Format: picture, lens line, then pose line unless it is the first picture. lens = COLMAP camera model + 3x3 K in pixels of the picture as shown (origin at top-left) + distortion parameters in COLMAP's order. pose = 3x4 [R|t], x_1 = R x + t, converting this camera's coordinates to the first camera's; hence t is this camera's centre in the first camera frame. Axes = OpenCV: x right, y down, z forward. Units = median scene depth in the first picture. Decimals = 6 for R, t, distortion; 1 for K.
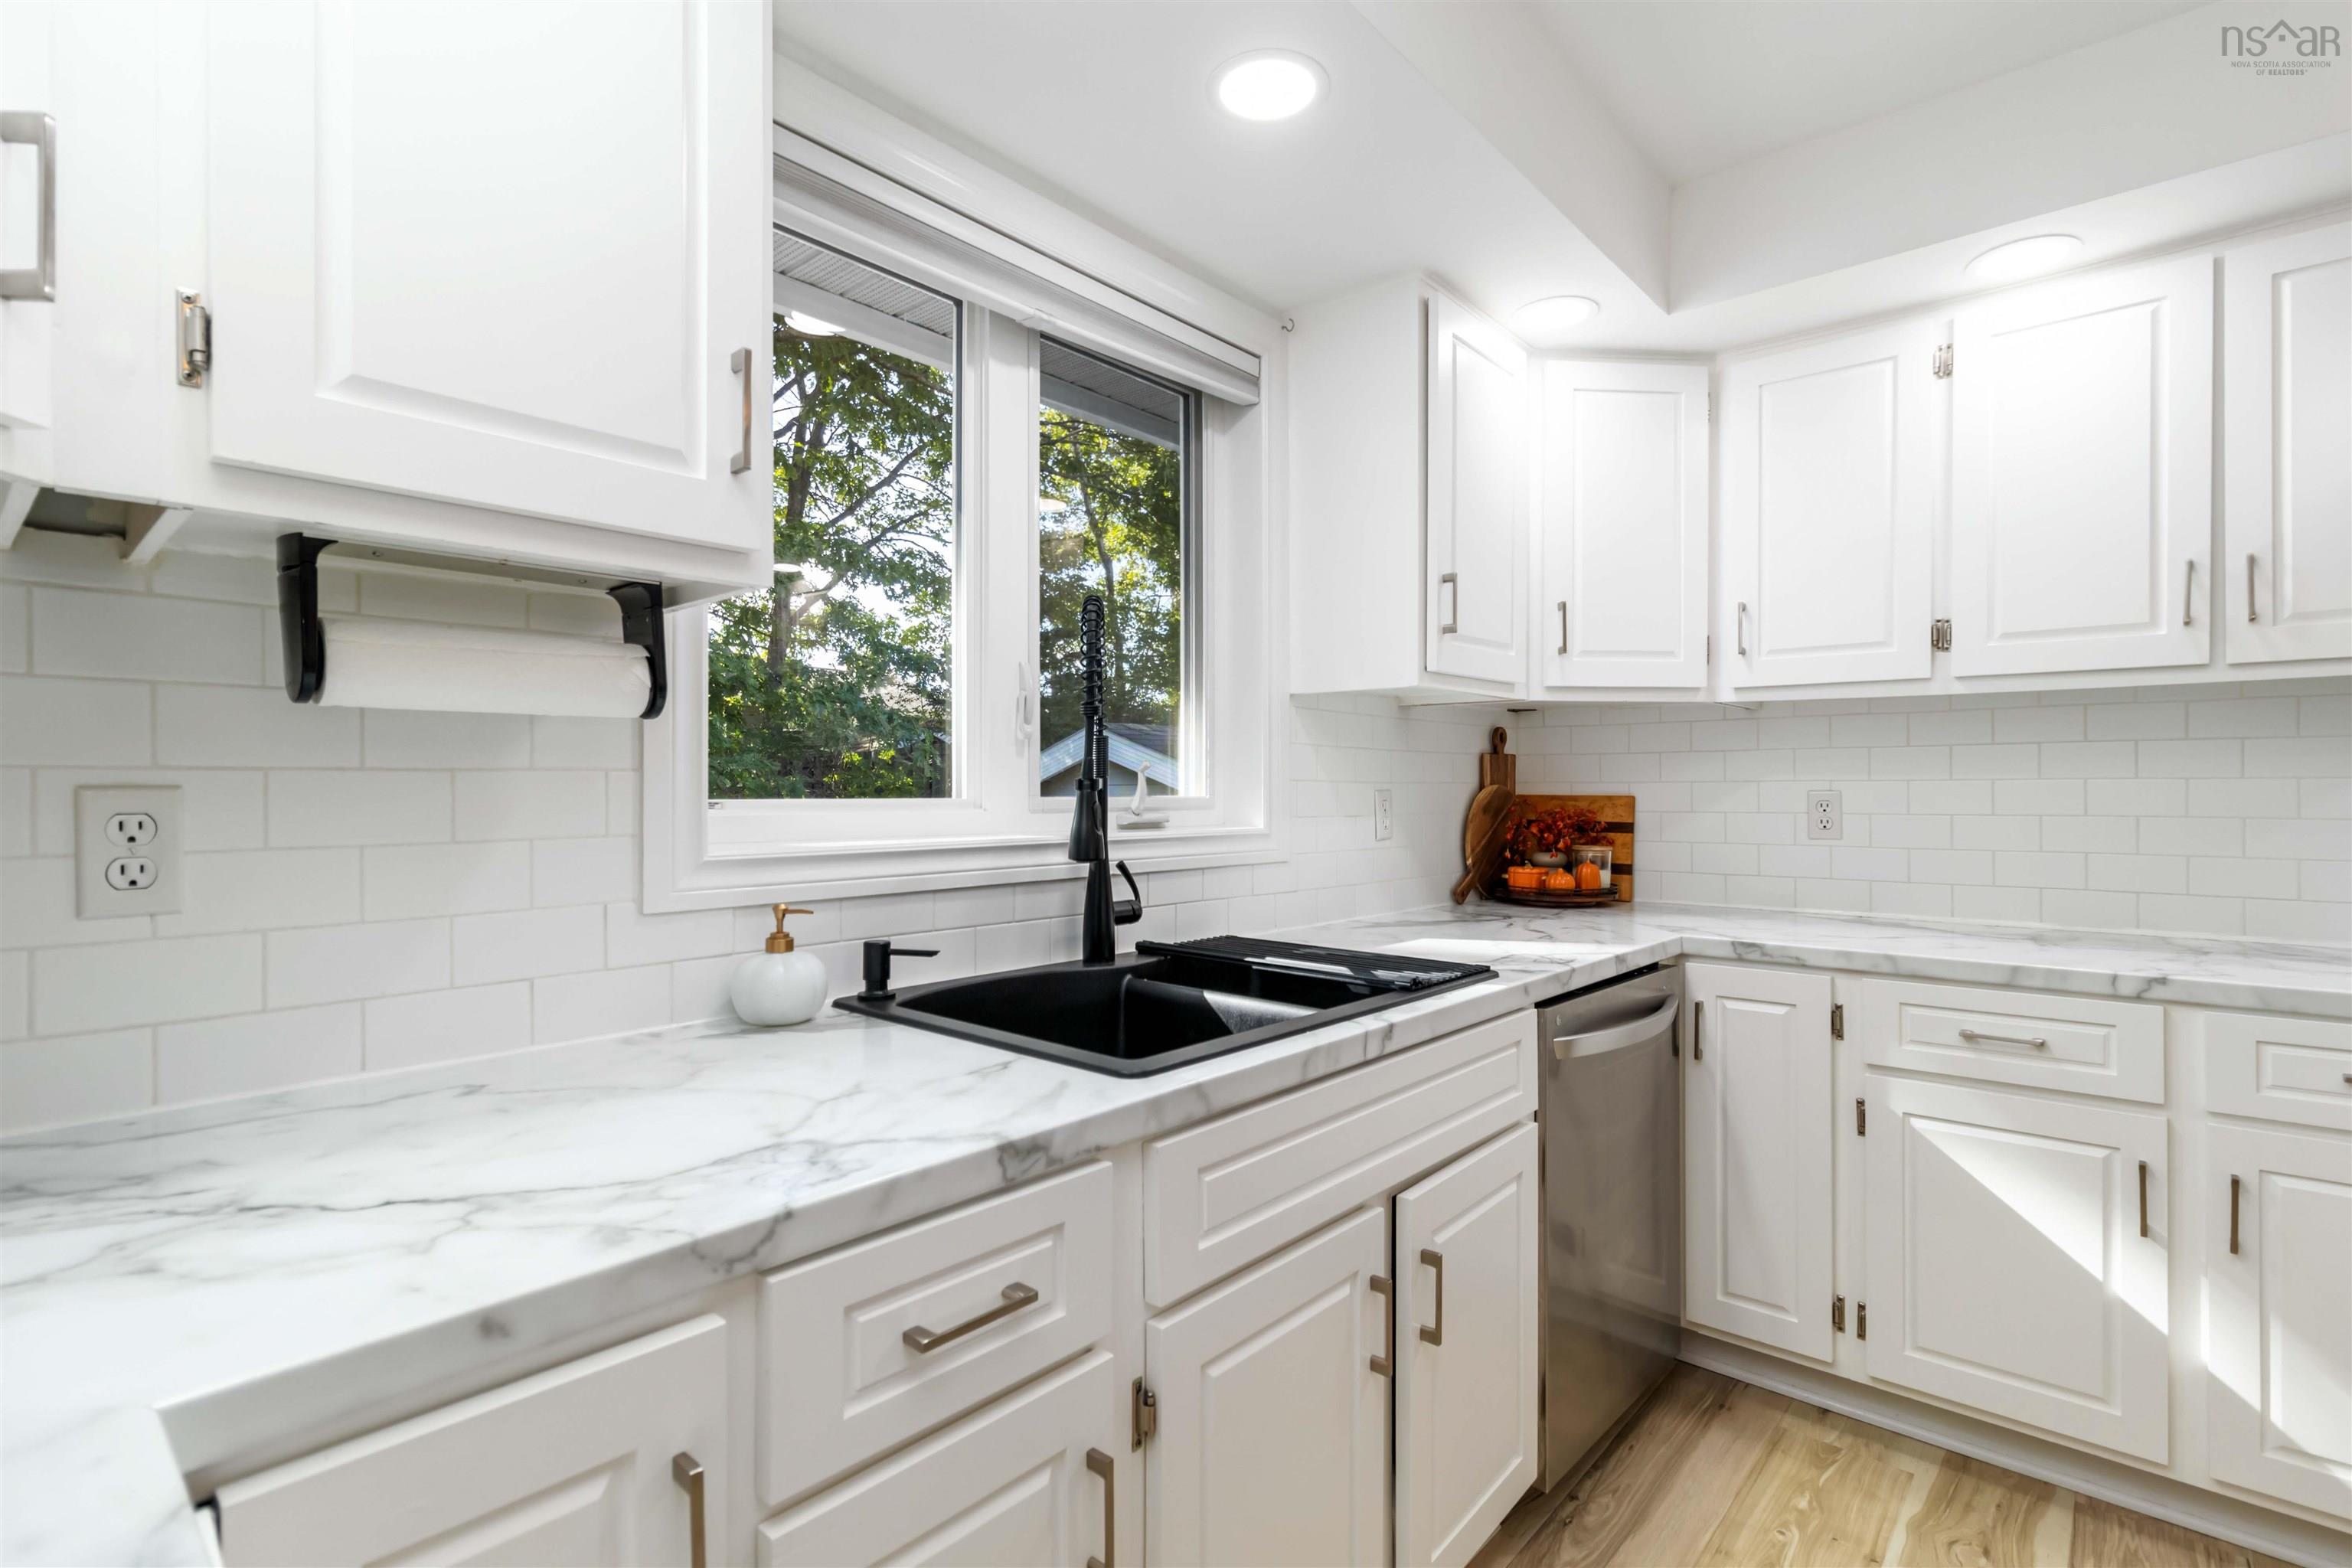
lens RADIAL K [[1109.8, 0, 1166.3], [0, 1109.8, 787.4], [0, 0, 1]] dist [-0.001313, 0.001623]
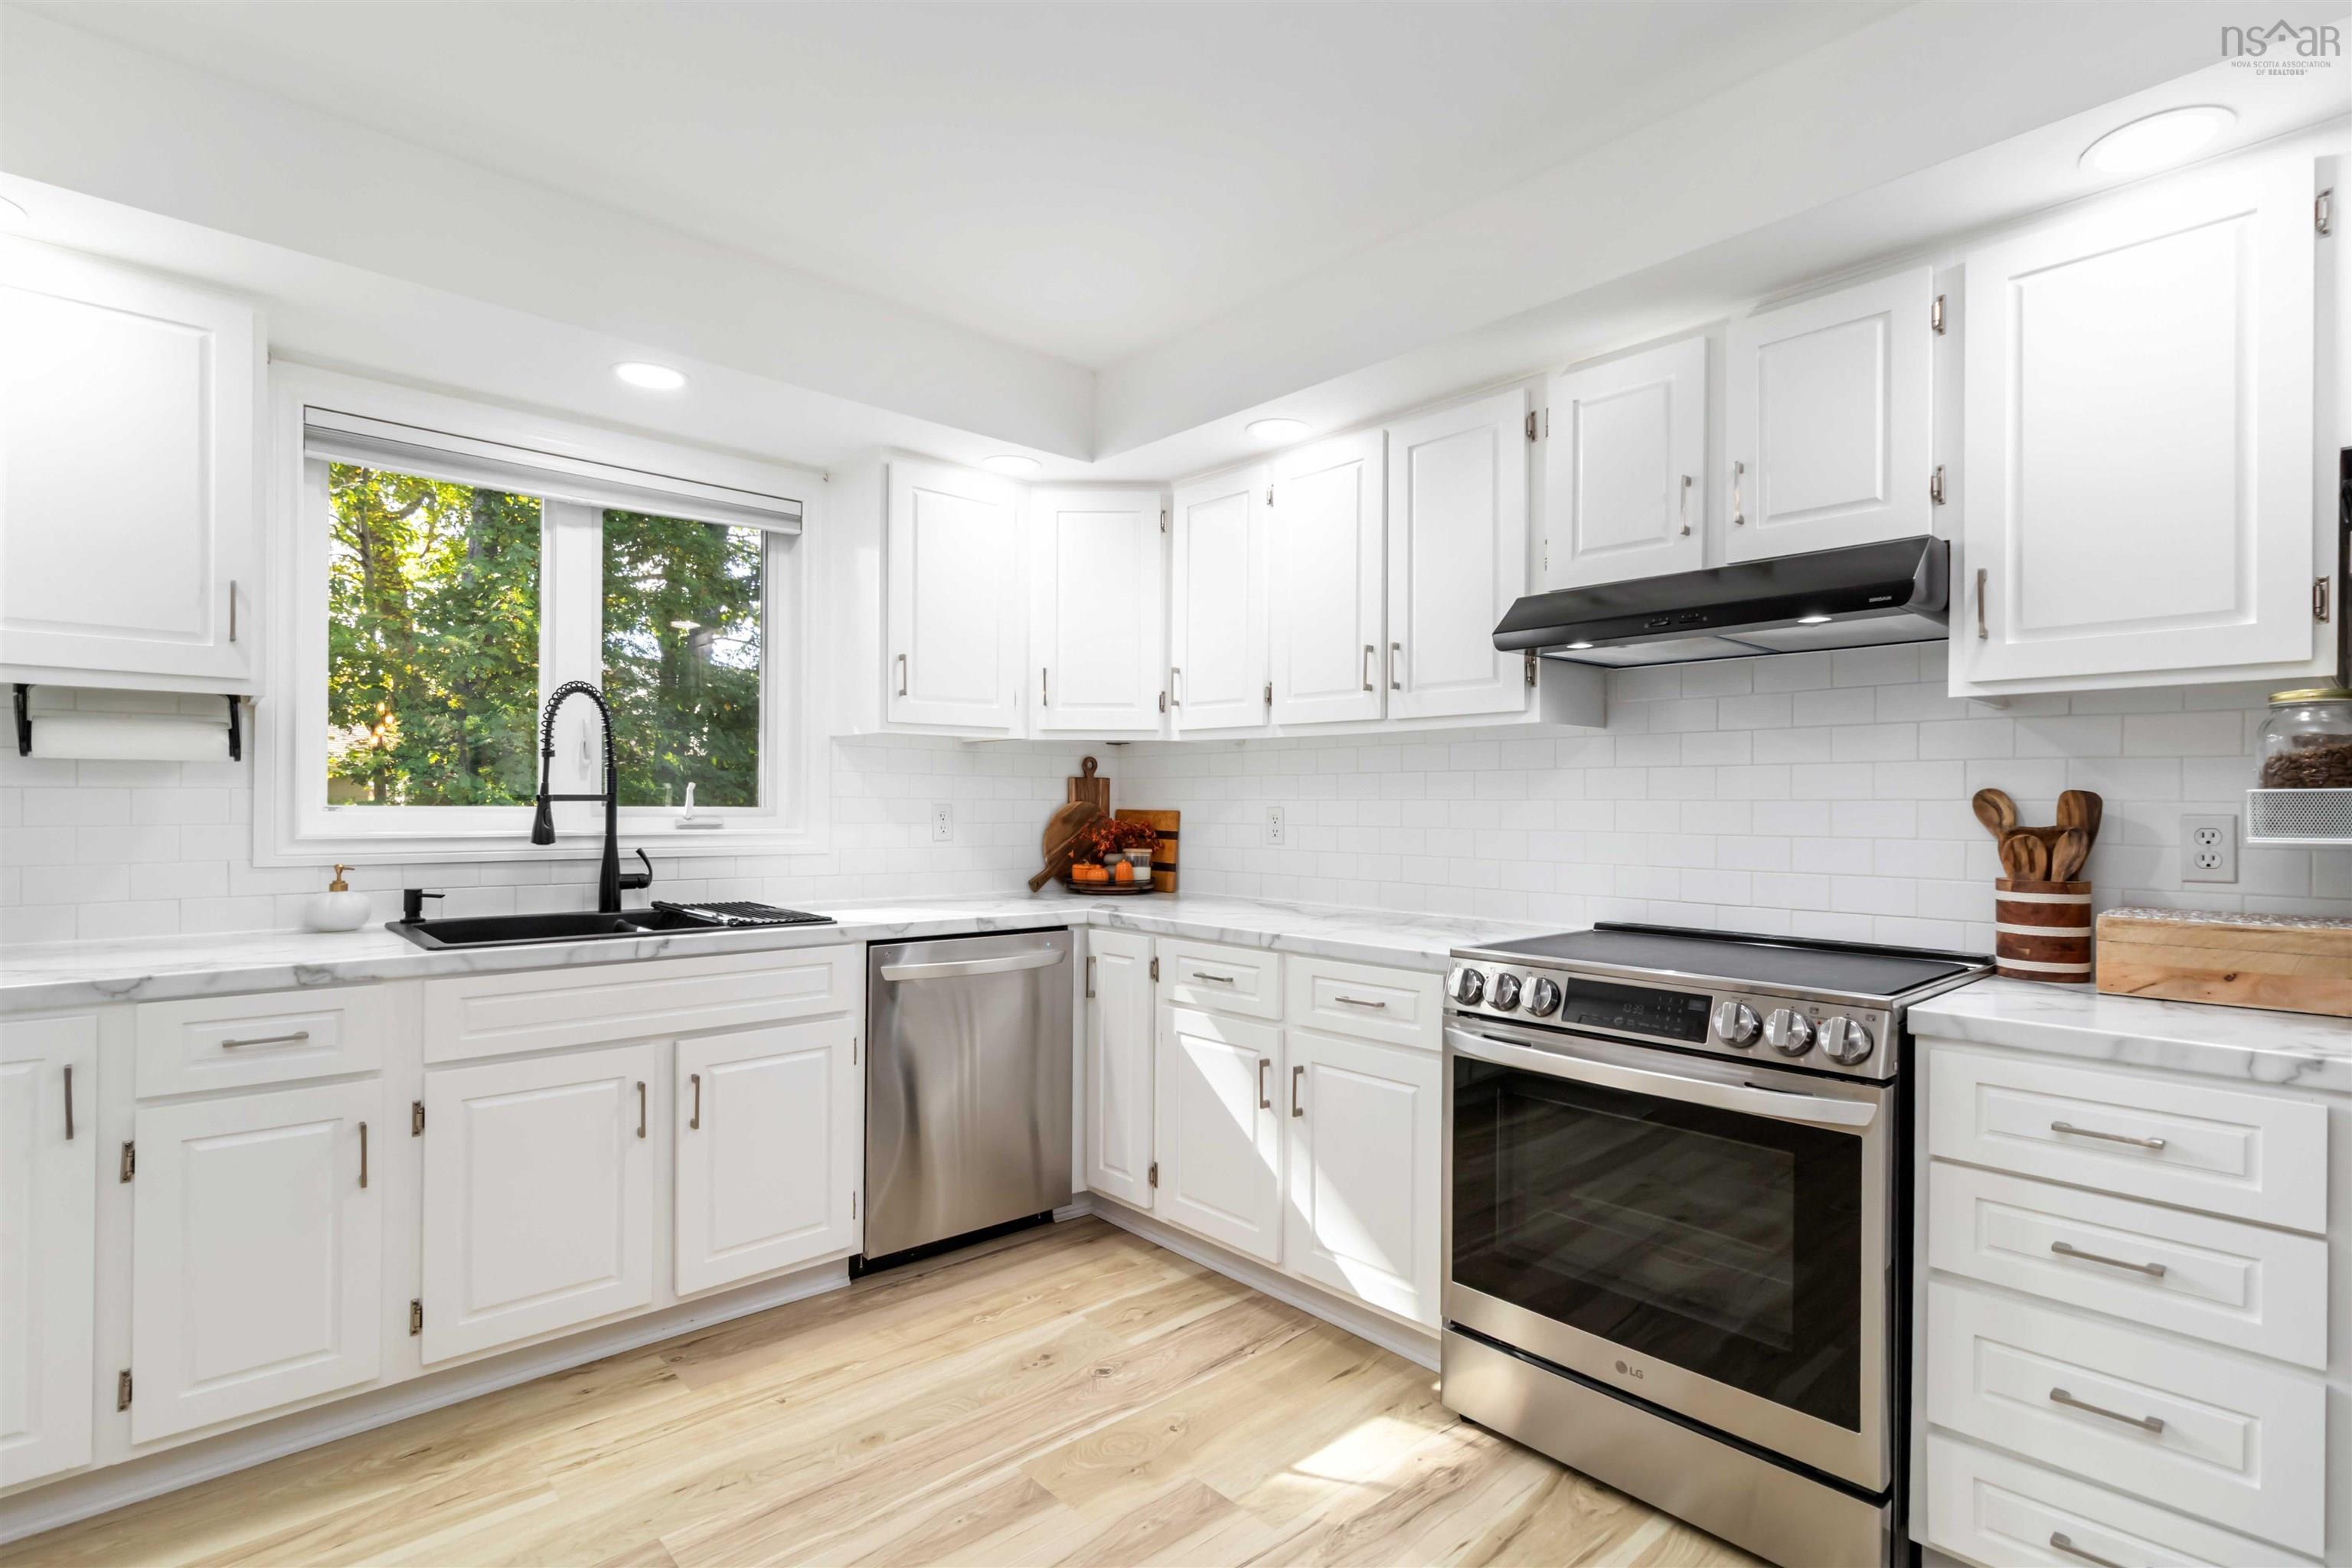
lens RADIAL K [[1109.8, 0, 1164.2], [0, 1109.8, 809.9], [0, 0, 1]] dist [-0.001313, 0.001623]
pose [[0.994310, 0.008314, -0.106198, 0.812182], [-0.007765, 0.999954, 0.005577, -0.000880], [0.106240, -0.004720, 0.994329, -0.436838]]
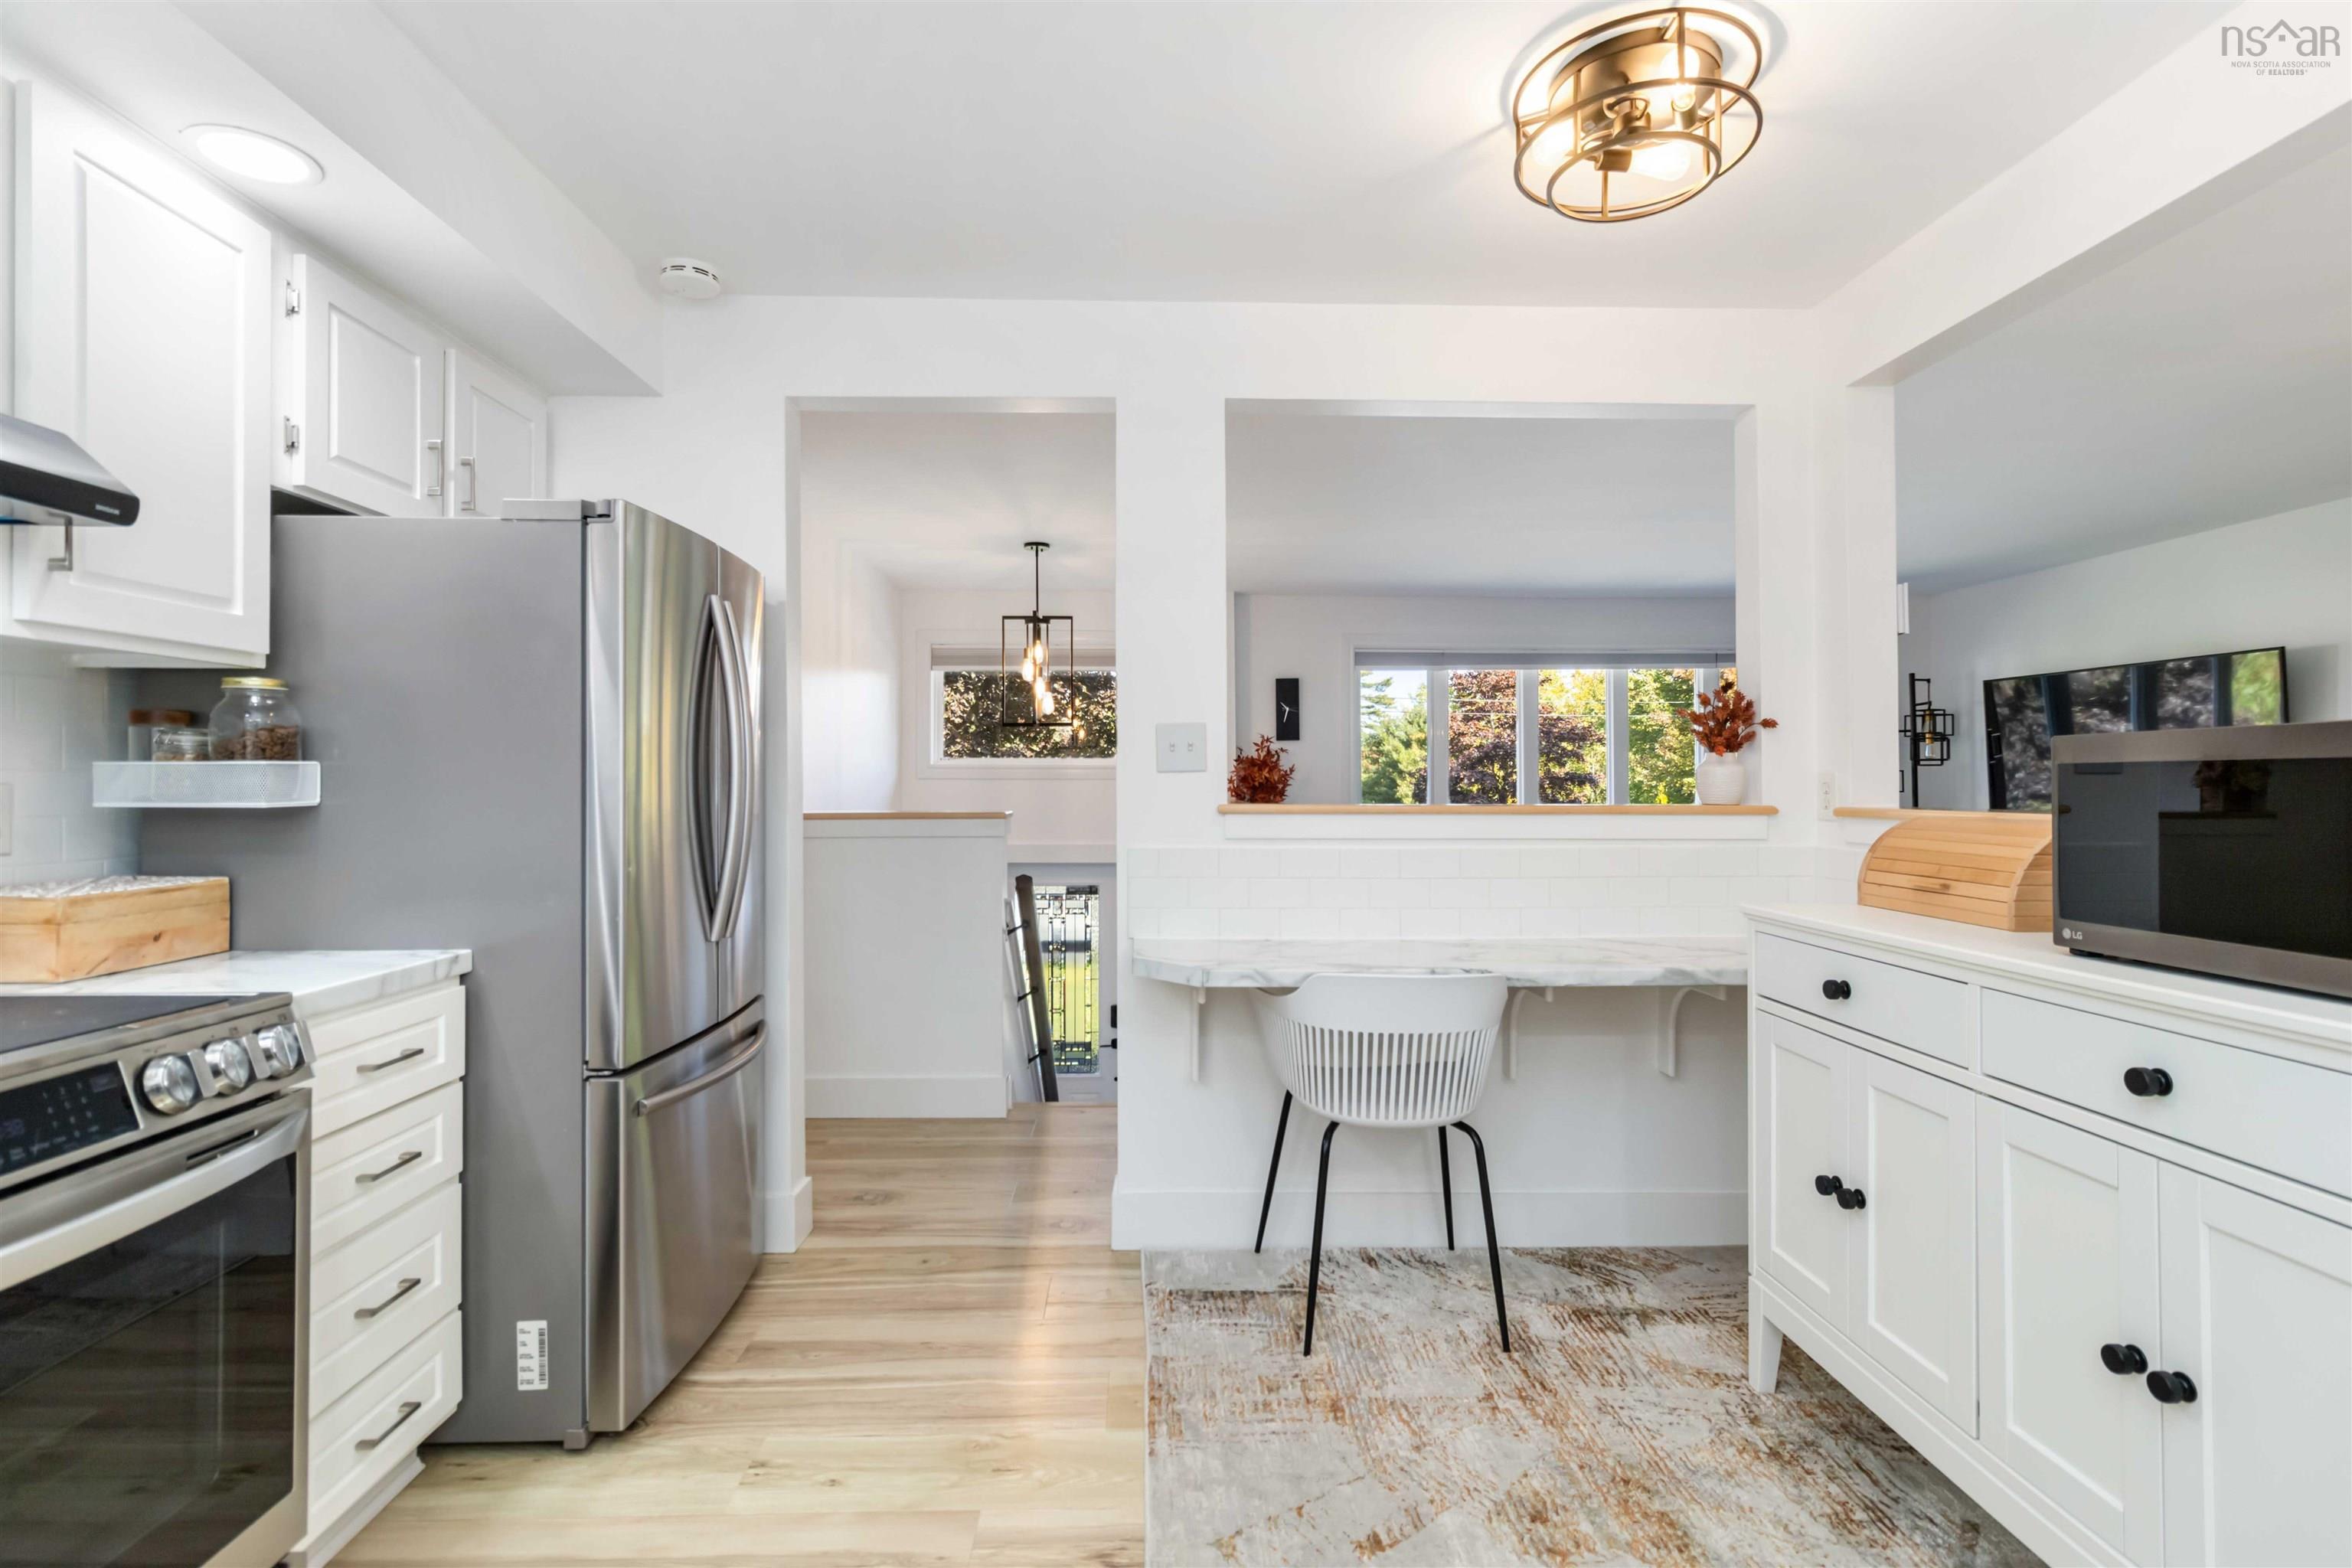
lens RADIAL K [[1109.8, 0, 1162.5], [0, 1109.8, 777.4], [0, 0, 1]] dist [-0.001313, 0.001623]
pose [[-0.682373, 0.003322, 0.730997, 0.316230], [-0.001596, 0.999981, -0.006034, 0.000504], [-0.731003, -0.005284, -0.682354, 0.526800]]
